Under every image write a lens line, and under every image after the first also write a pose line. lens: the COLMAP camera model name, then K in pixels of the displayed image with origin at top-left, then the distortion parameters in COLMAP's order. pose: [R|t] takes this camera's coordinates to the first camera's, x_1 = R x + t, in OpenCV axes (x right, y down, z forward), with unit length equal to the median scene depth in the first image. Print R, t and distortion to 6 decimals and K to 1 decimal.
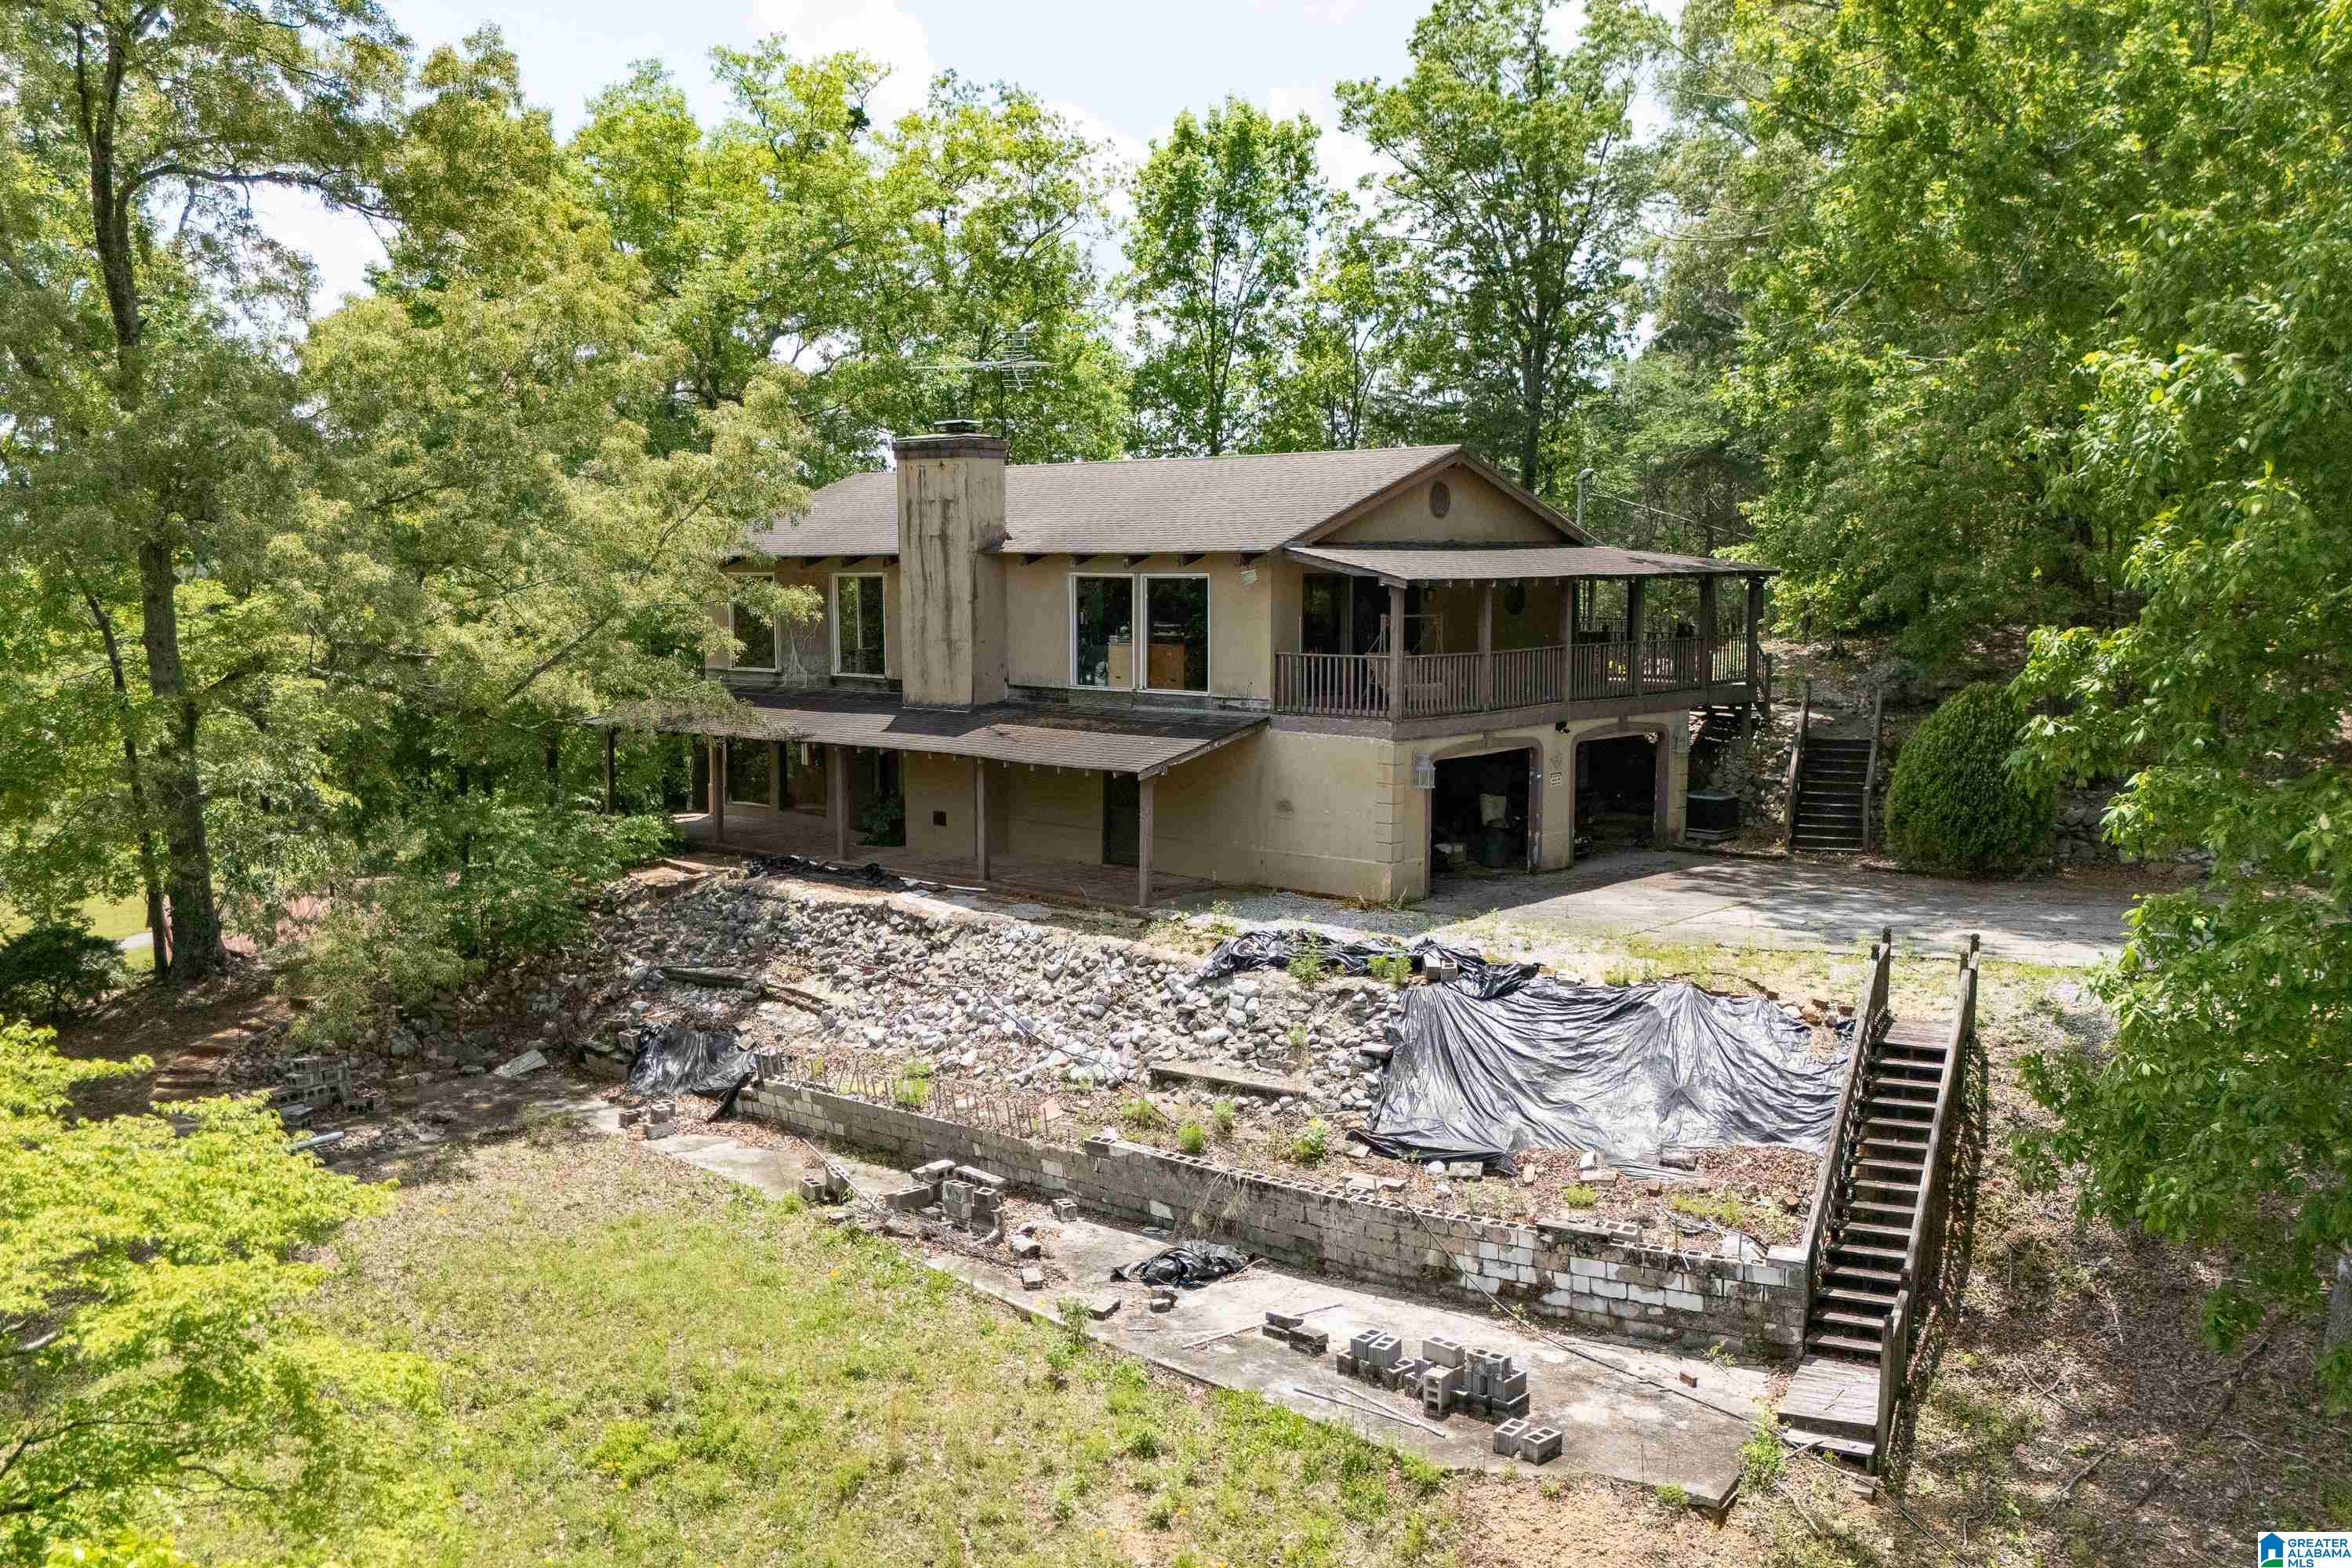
lens RADIAL K [[2158.3, 0, 1091.8], [0, 2158.3, 799.8], [0, 0, 1]] dist [0.084898, -0.099871]
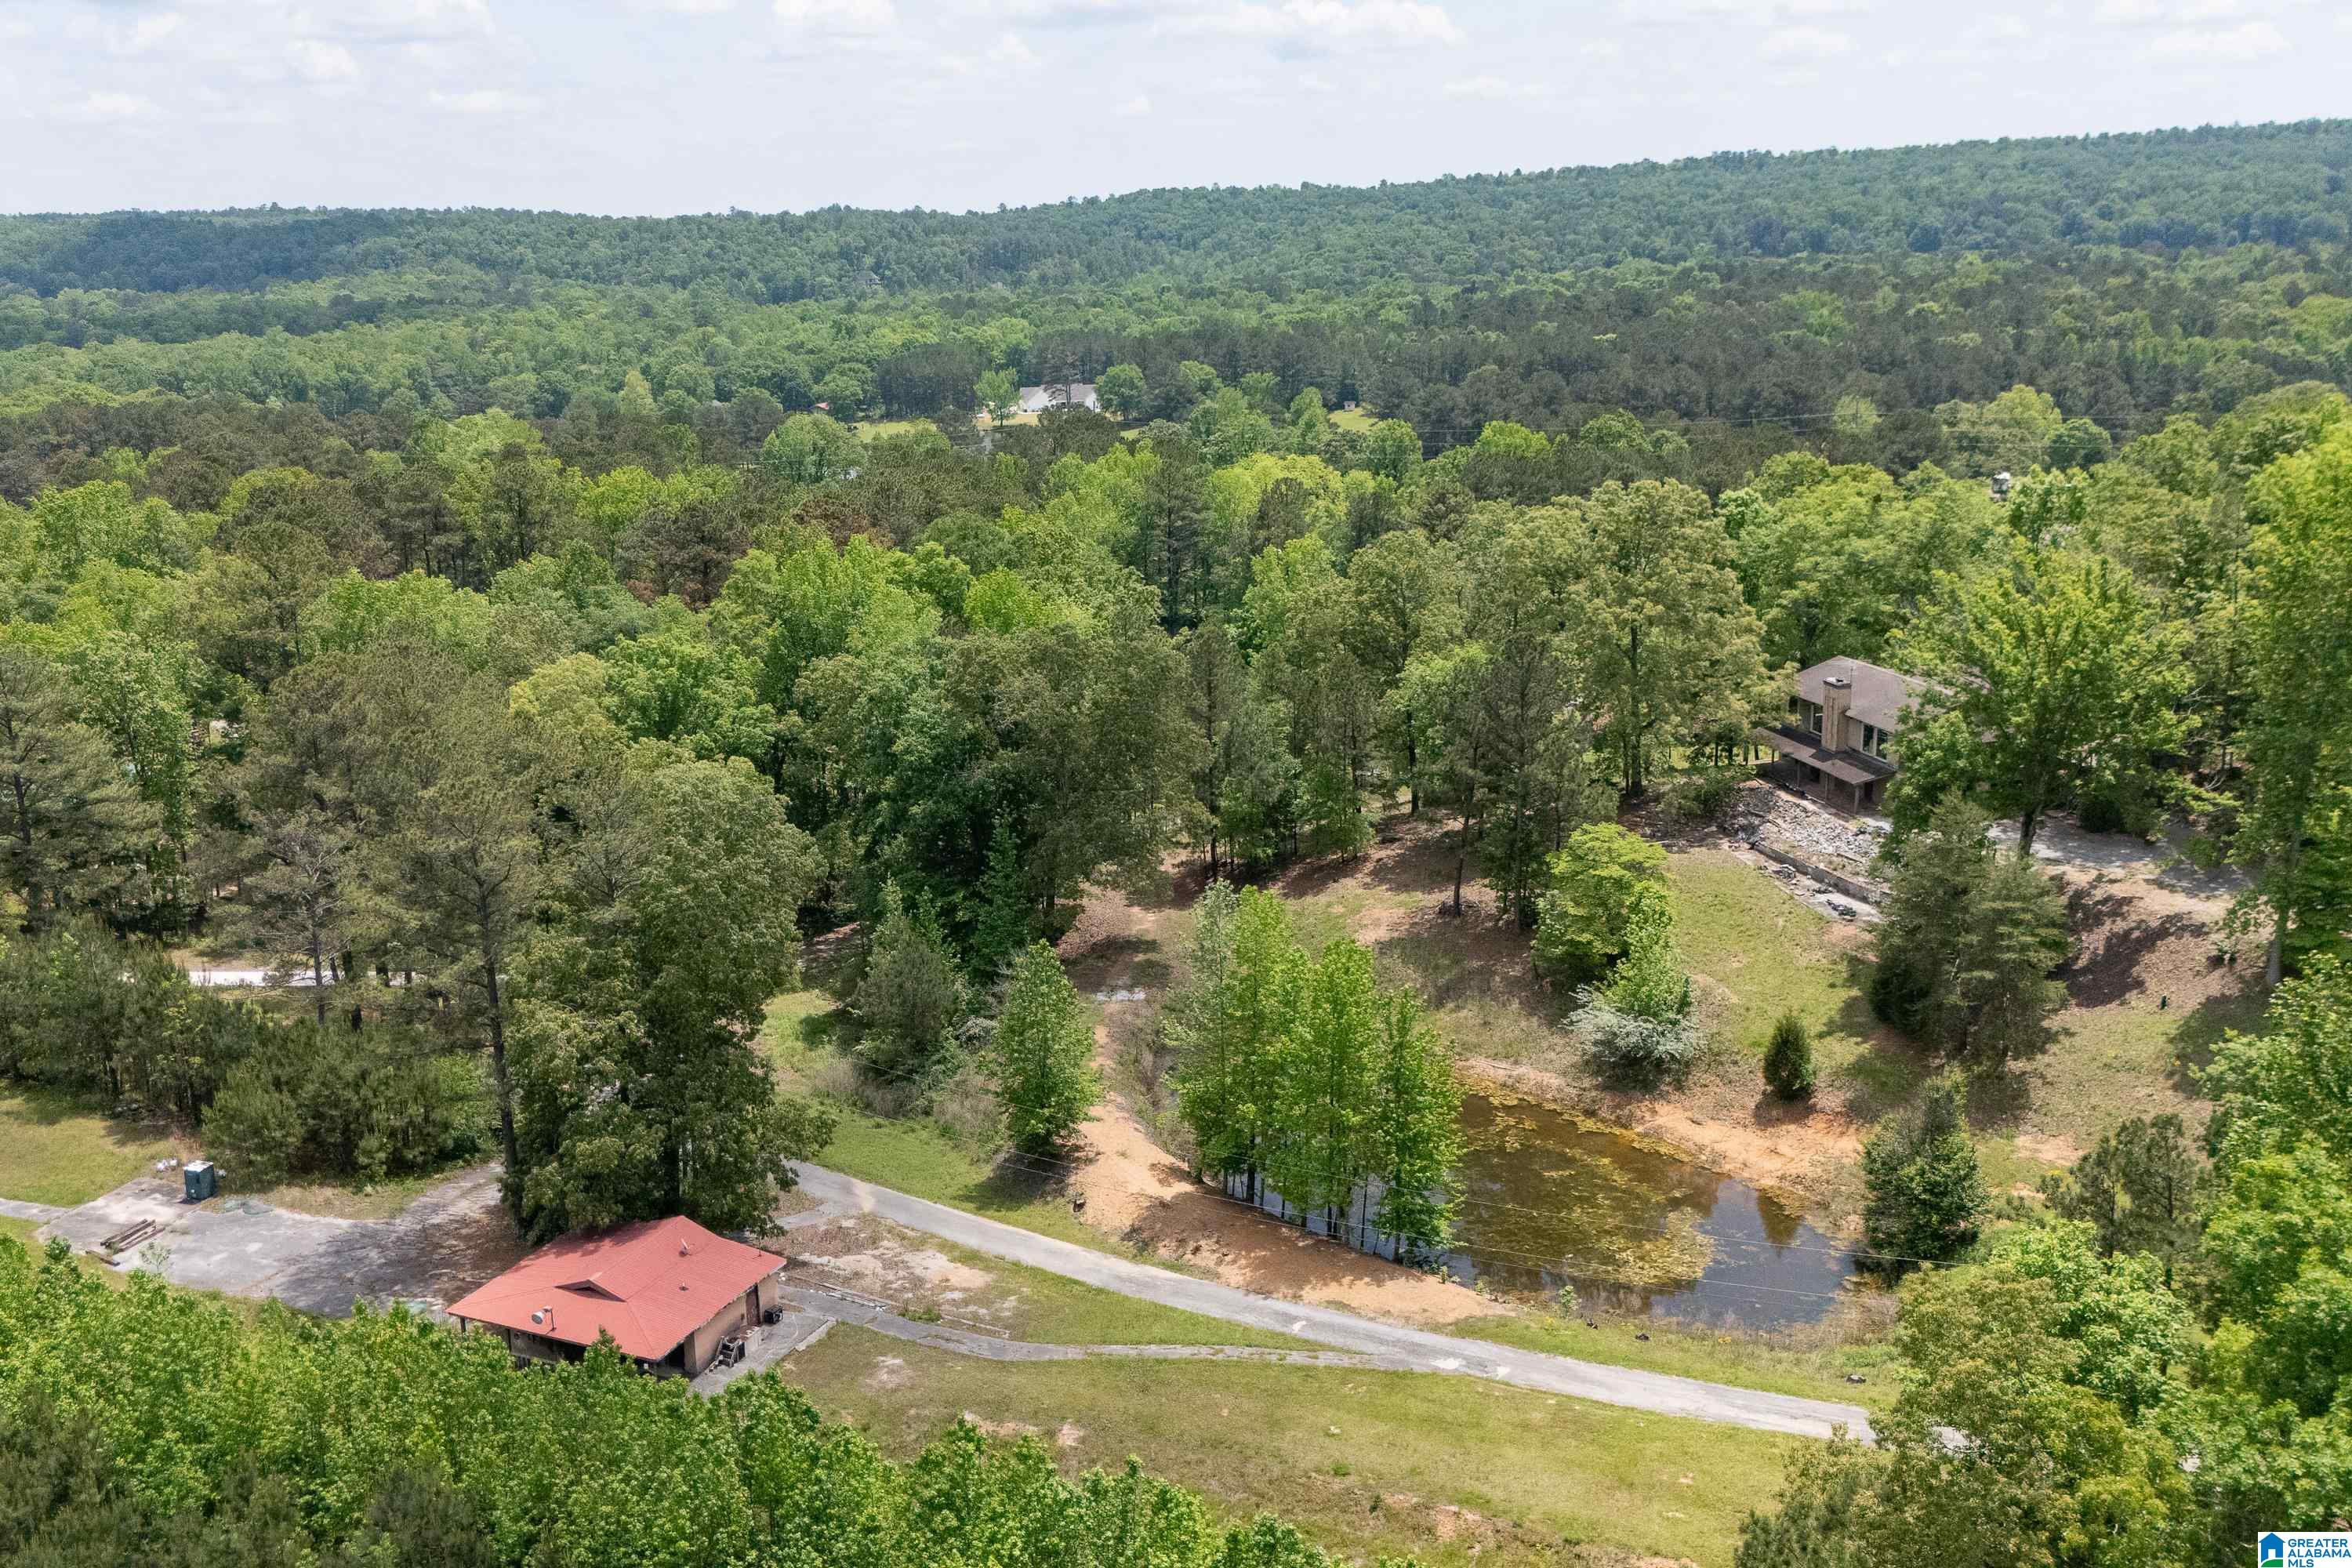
lens RADIAL K [[2158.3, 0, 1091.8], [0, 2158.3, 799.8], [0, 0, 1]] dist [0.084898, -0.099871]
pose [[0.826201, 0.126653, -0.548954, 1.262419], [-0.041863, 0.985510, 0.164368, -0.691627], [0.561817, -0.112821, 0.819532, -3.745570]]
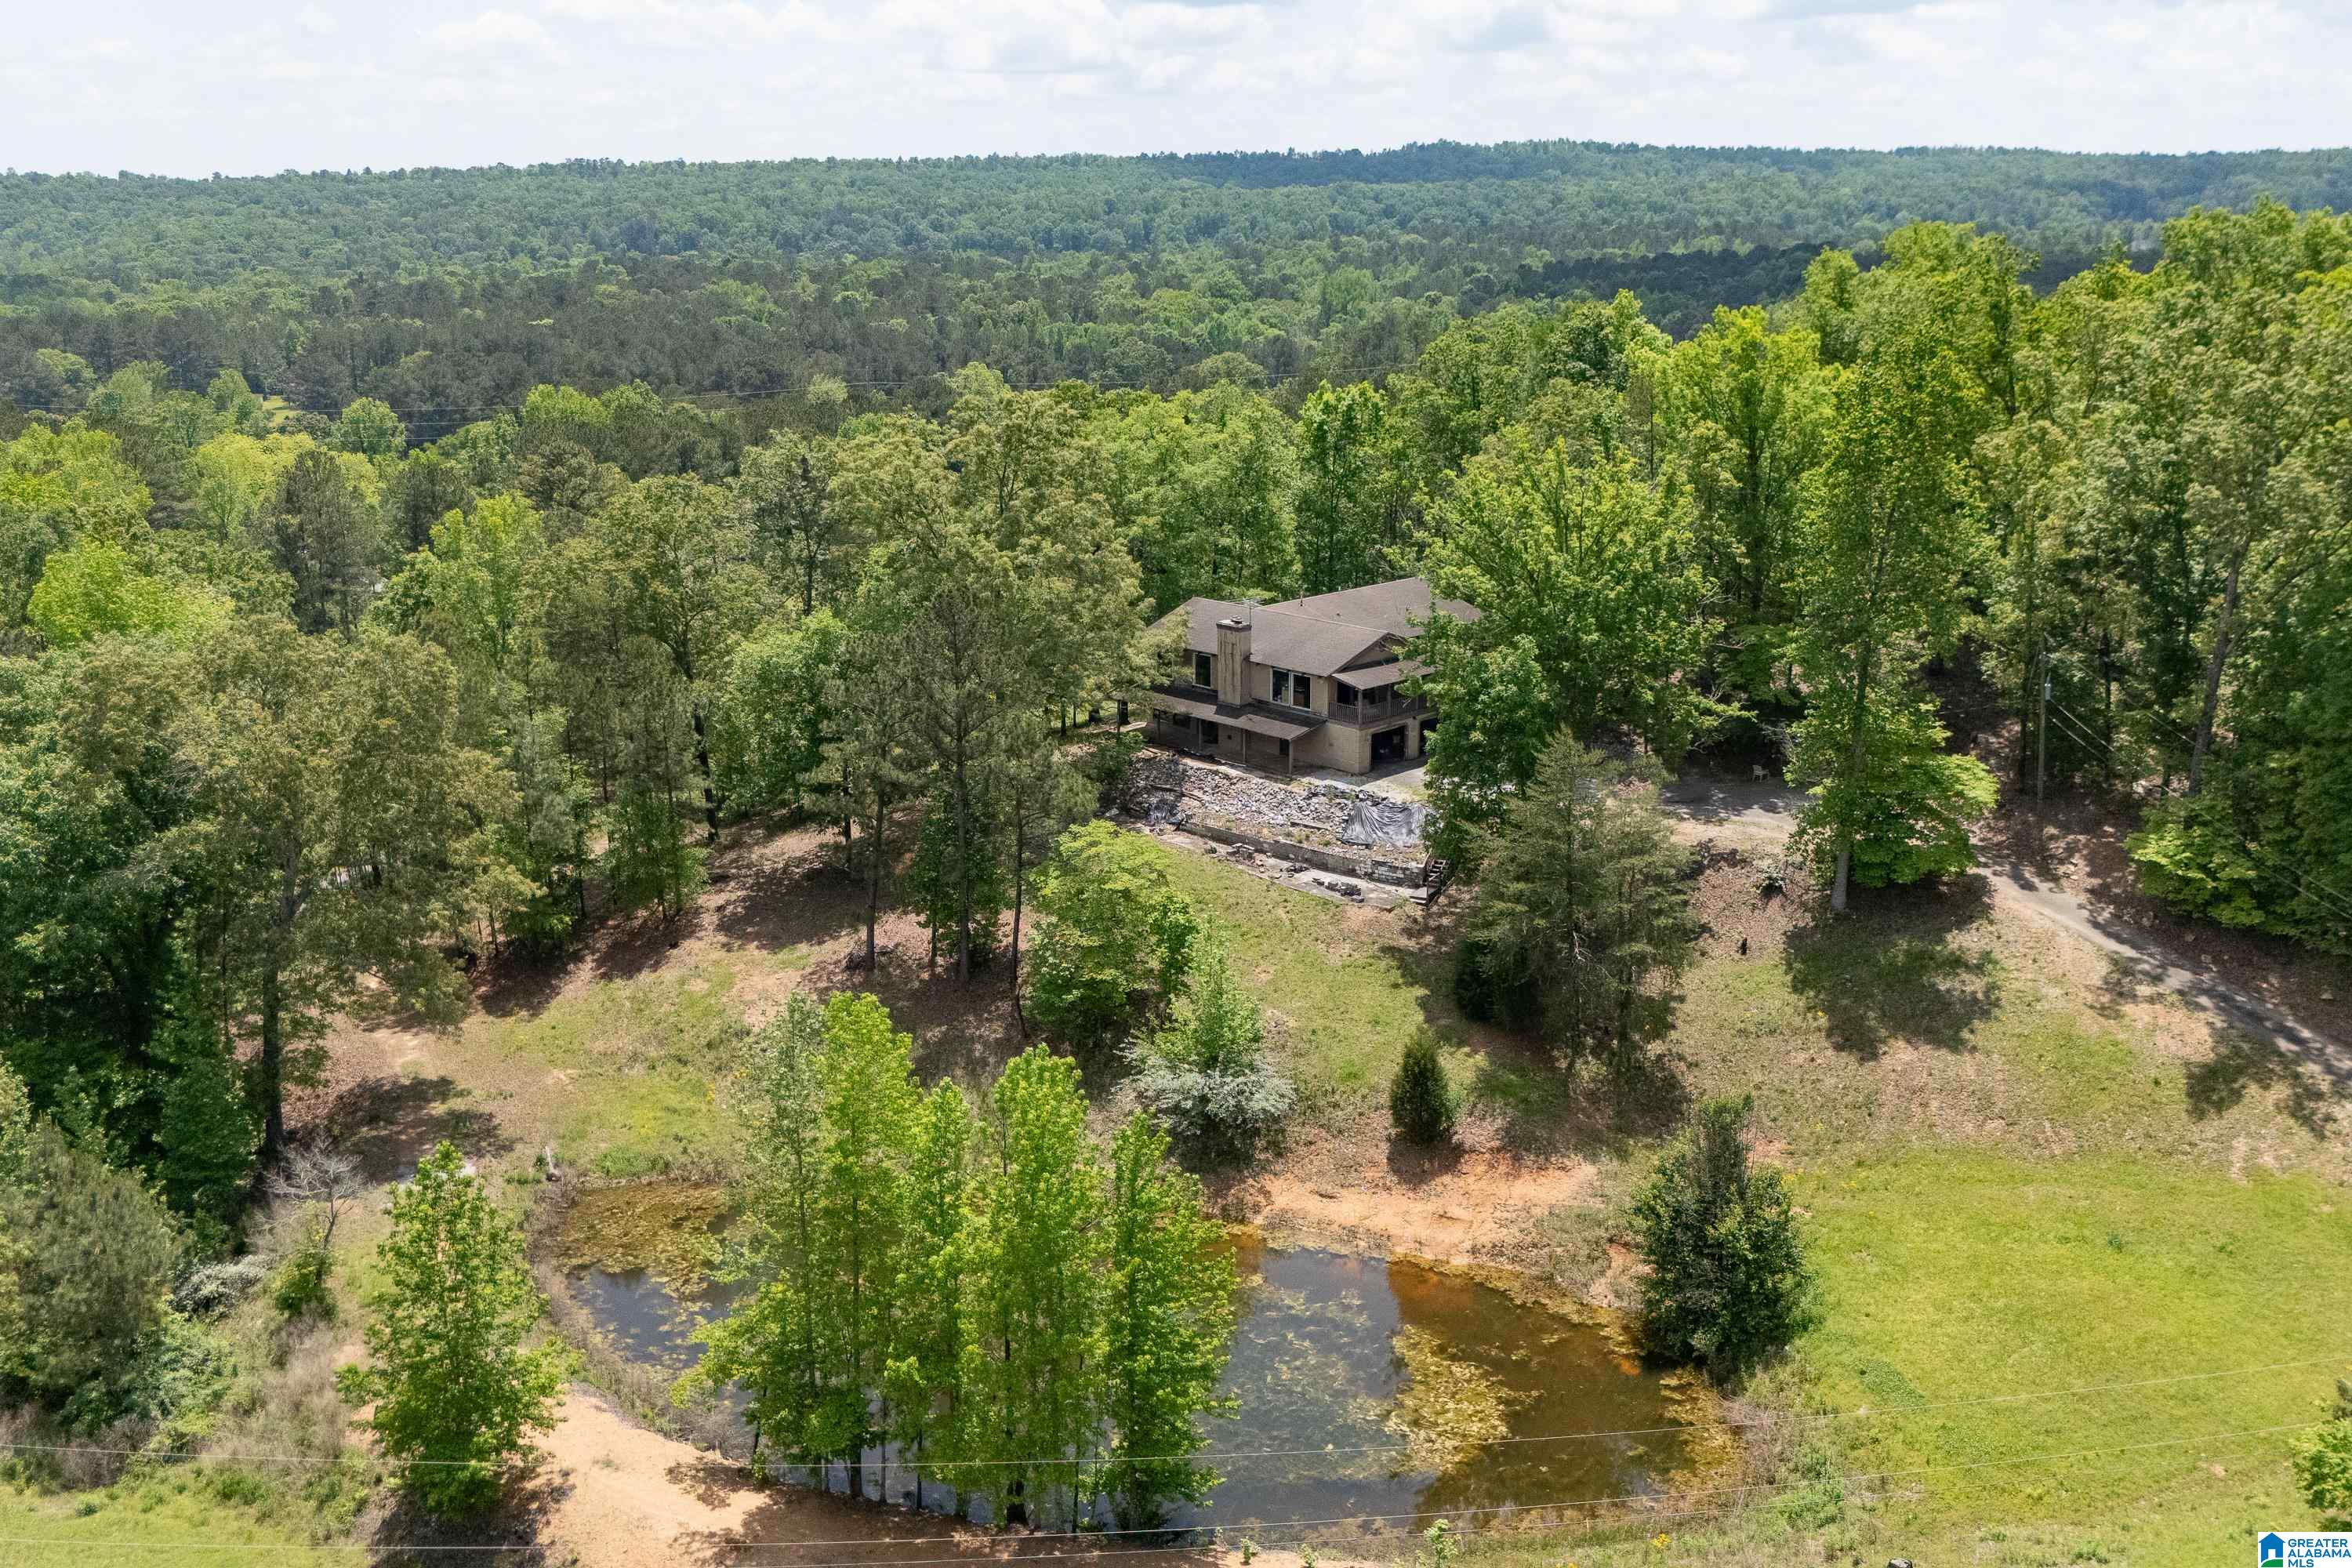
lens RADIAL K [[2088.1, 0, 1165.0], [0, 2088.1, 750.3], [0, 0, 1]] dist [0.063782, -0.047549]
pose [[0.998539, 0.009569, -0.053181, -0.000337], [-0.002376, 0.991019, 0.133703, -0.511537], [0.053983, -0.133381, 0.989593, -2.760912]]
